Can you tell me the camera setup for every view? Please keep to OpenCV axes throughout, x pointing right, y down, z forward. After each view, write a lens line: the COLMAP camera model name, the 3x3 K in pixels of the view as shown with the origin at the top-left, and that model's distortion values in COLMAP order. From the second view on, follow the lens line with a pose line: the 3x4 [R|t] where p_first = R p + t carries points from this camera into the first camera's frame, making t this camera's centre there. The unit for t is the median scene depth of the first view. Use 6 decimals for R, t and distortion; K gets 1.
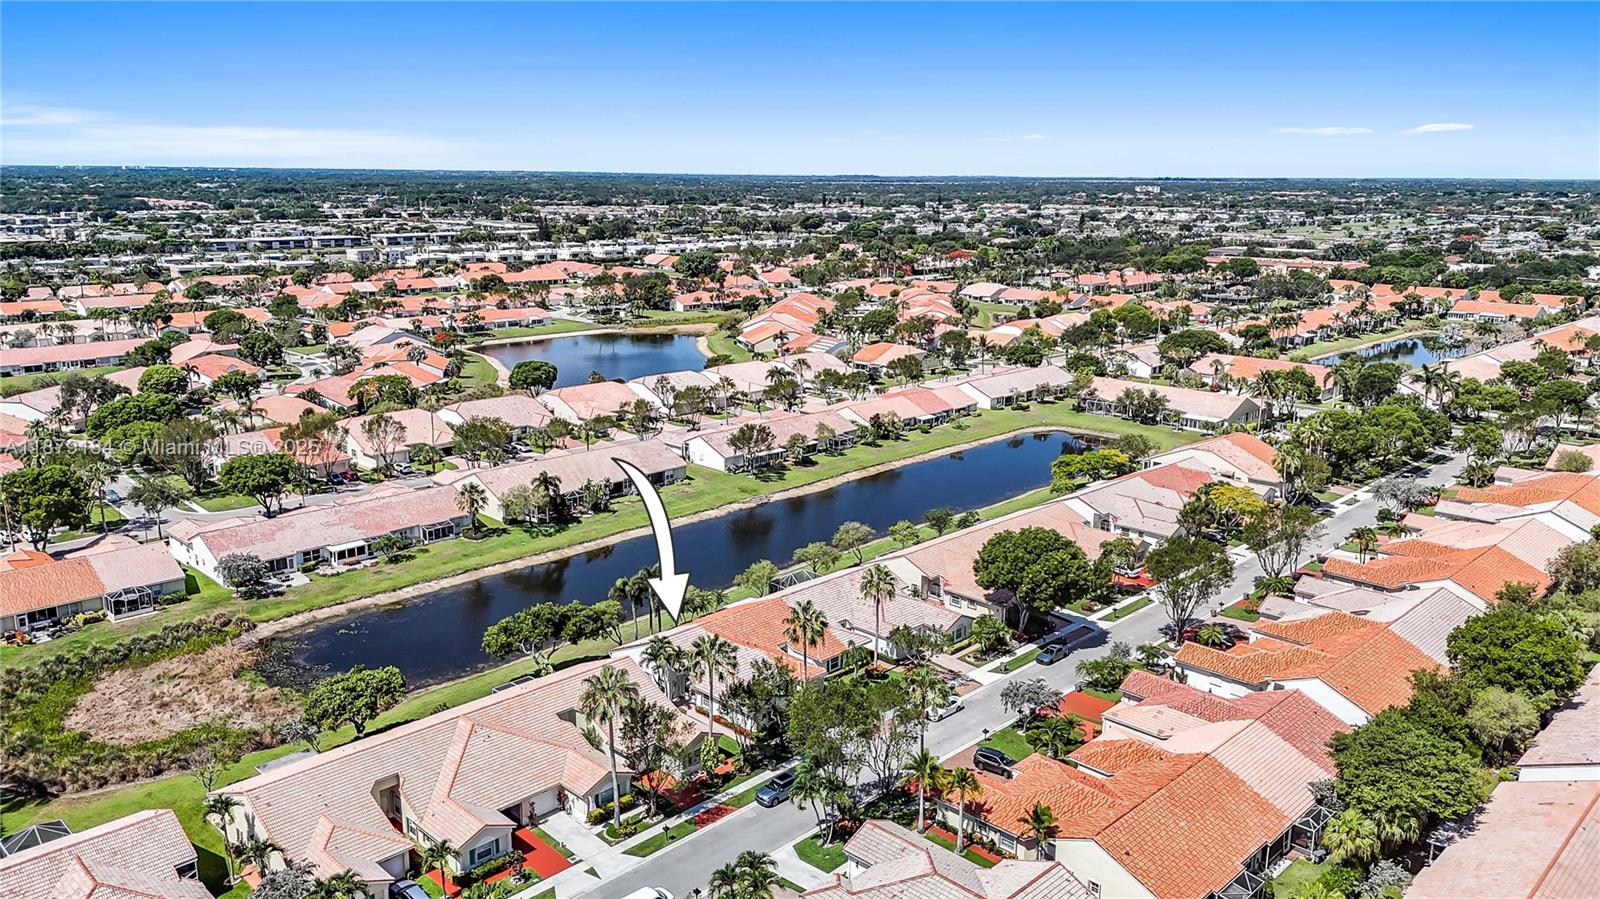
lens RADIAL K [[1178.0, 0, 800.0], [0, 1178.0, 449.5], [0, 0, 1]] dist [0.098472, -0.115801]
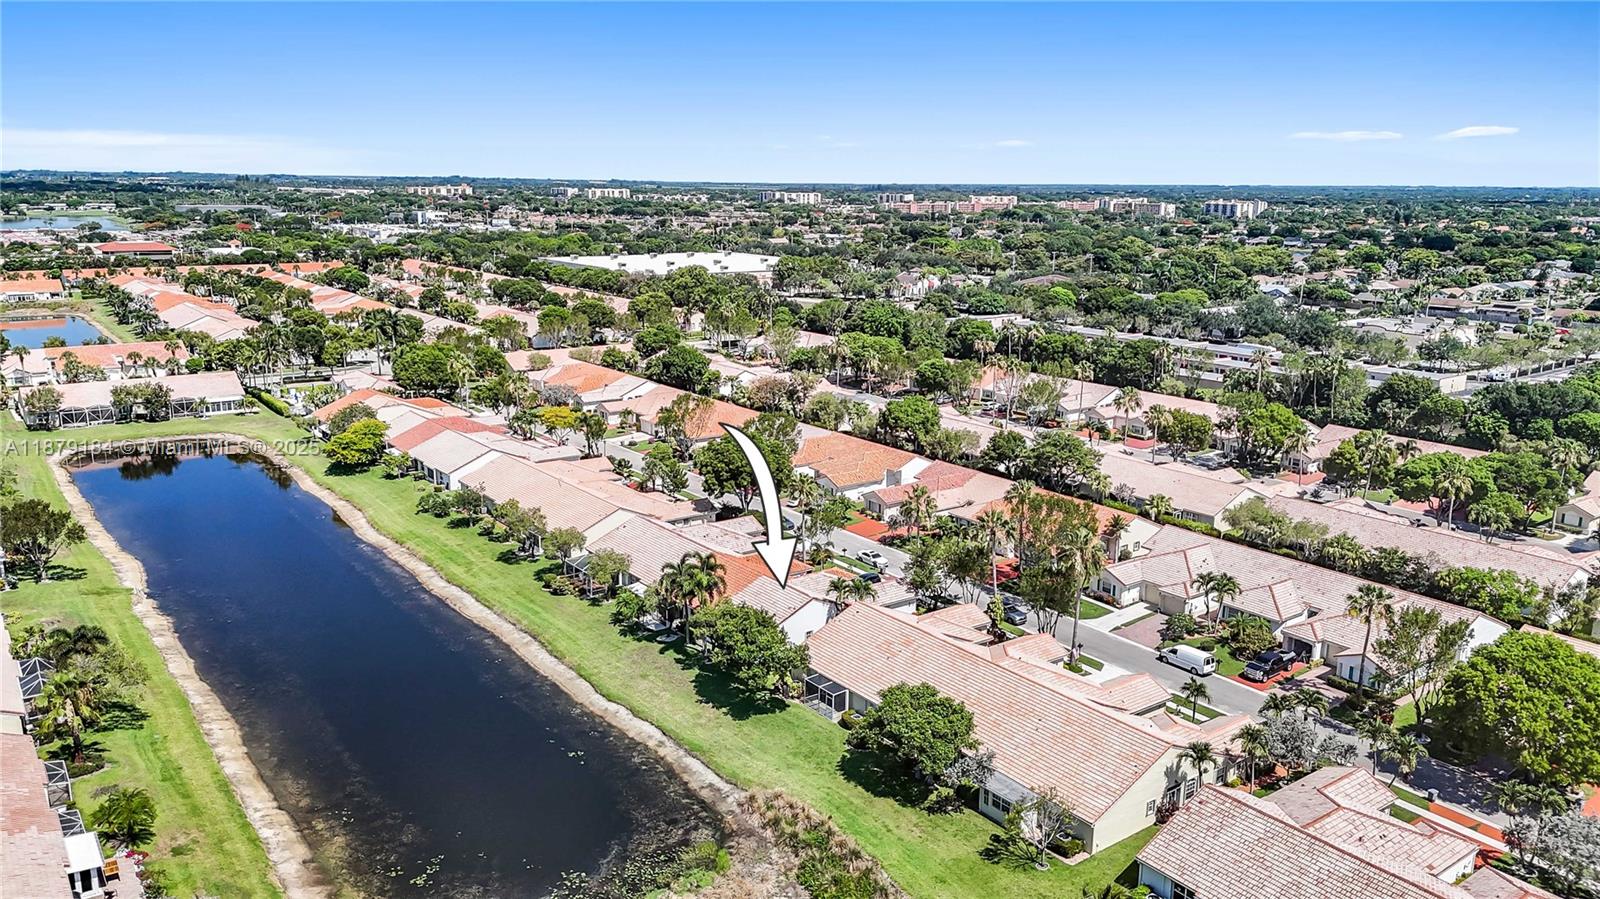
lens RADIAL K [[1178.0, 0, 800.0], [0, 1178.0, 449.5], [0, 0, 1]] dist [0.098472, -0.115801]
pose [[0.151234, -0.227597, 0.961940, -0.711545], [0.216542, 0.957124, 0.192413, -0.099831], [-0.964488, 0.179201, 0.194034, 0.543506]]
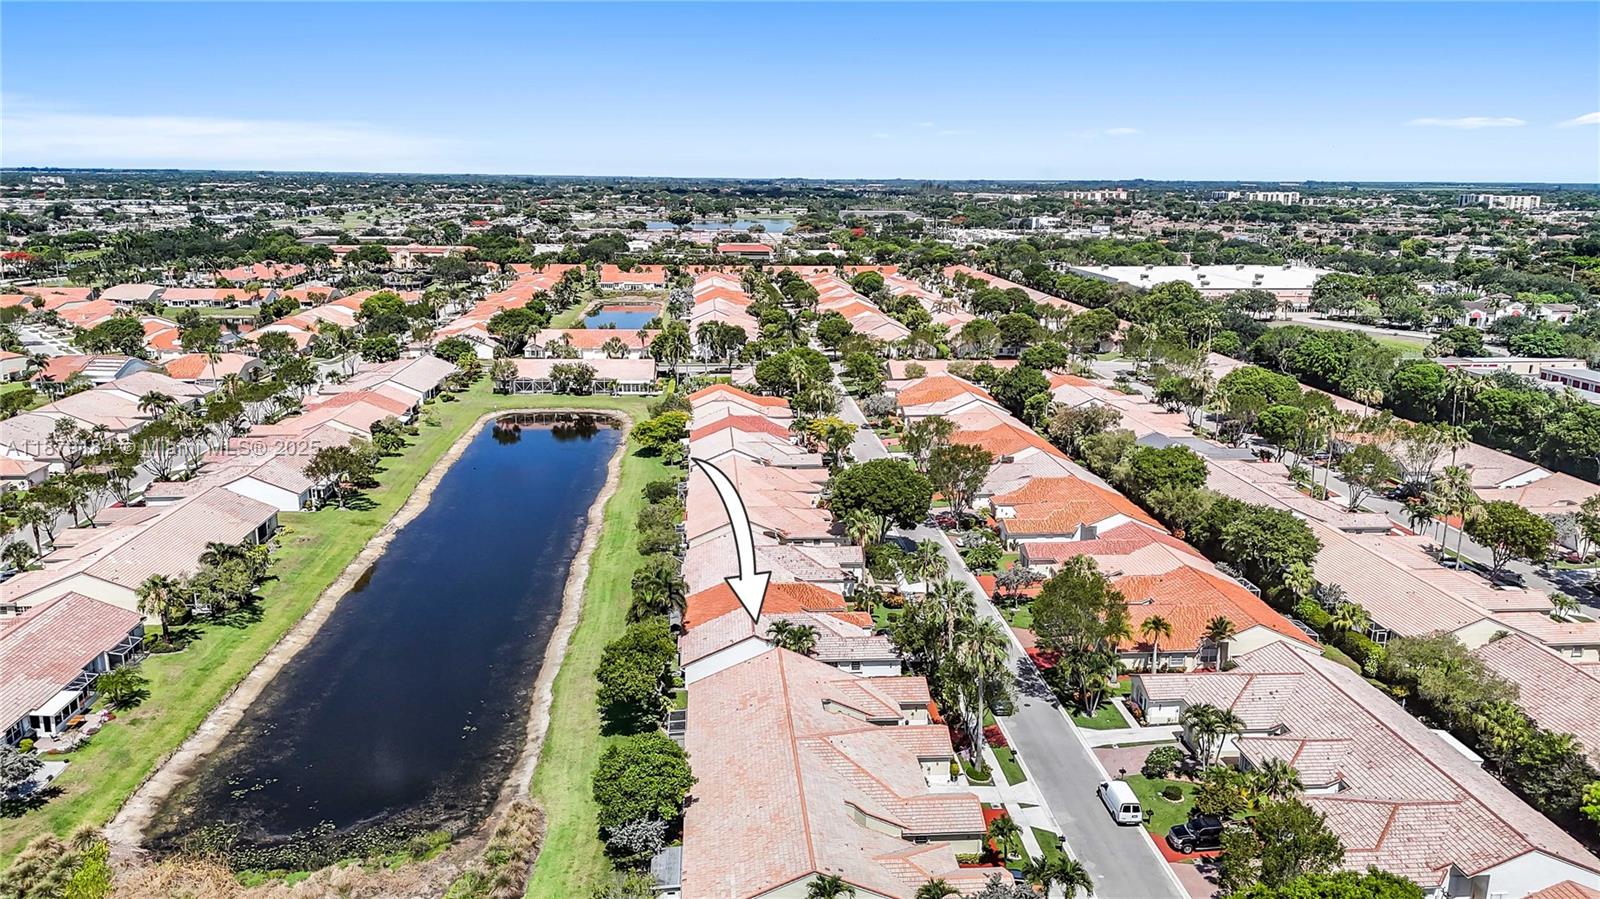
lens RADIAL K [[1178.0, 0, 800.0], [0, 1178.0, 449.5], [0, 0, 1]] dist [0.098472, -0.115801]
pose [[0.652847, -0.174465, 0.737124, -0.533323], [0.170048, 0.982033, 0.081825, -0.038999], [-0.738156, 0.071927, 0.670785, 0.216770]]
